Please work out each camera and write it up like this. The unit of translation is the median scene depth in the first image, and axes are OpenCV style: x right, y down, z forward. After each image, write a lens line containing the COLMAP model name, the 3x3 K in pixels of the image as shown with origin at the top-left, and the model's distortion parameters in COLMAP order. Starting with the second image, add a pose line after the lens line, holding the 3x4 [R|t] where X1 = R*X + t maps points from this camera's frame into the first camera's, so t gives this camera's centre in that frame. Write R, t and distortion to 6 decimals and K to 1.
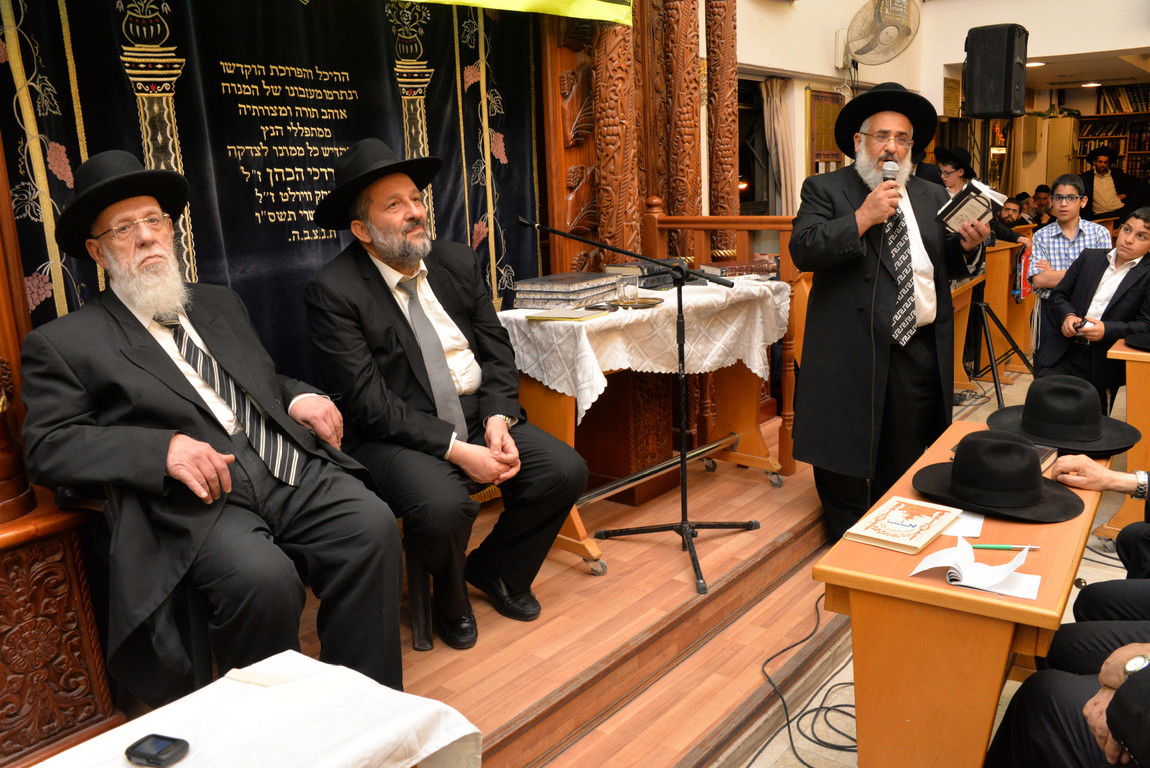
lens RADIAL K [[914.1, 0, 572.9], [0, 914.1, 385.7], [0, 0, 1]] dist [-0.201491, 0.157740]
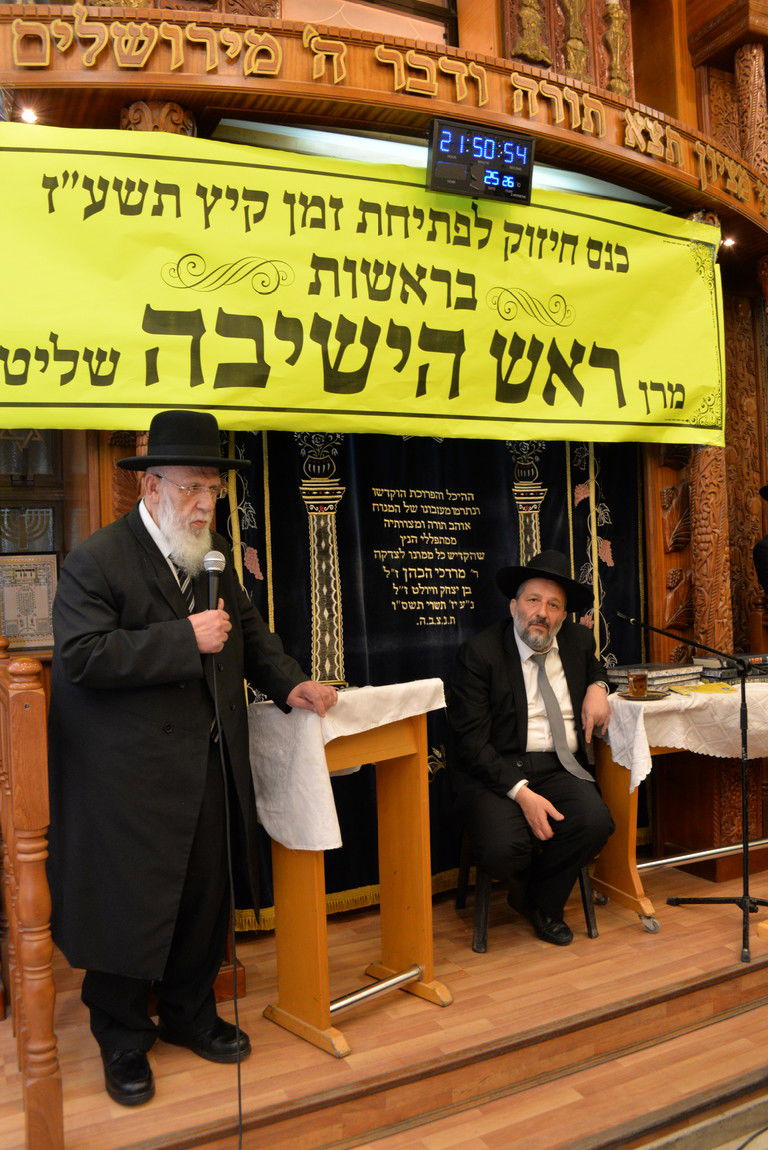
lens RADIAL K [[914.1, 0, 384.0], [0, 914.1, 575.0], [0, 0, 1]] dist [-0.201491, 0.157740]
pose [[0.909100, 0.011980, -0.416407, 0.172656], [-0.100962, 0.976122, -0.192336, 0.022502], [0.404159, 0.216894, 0.888601, -0.182145]]
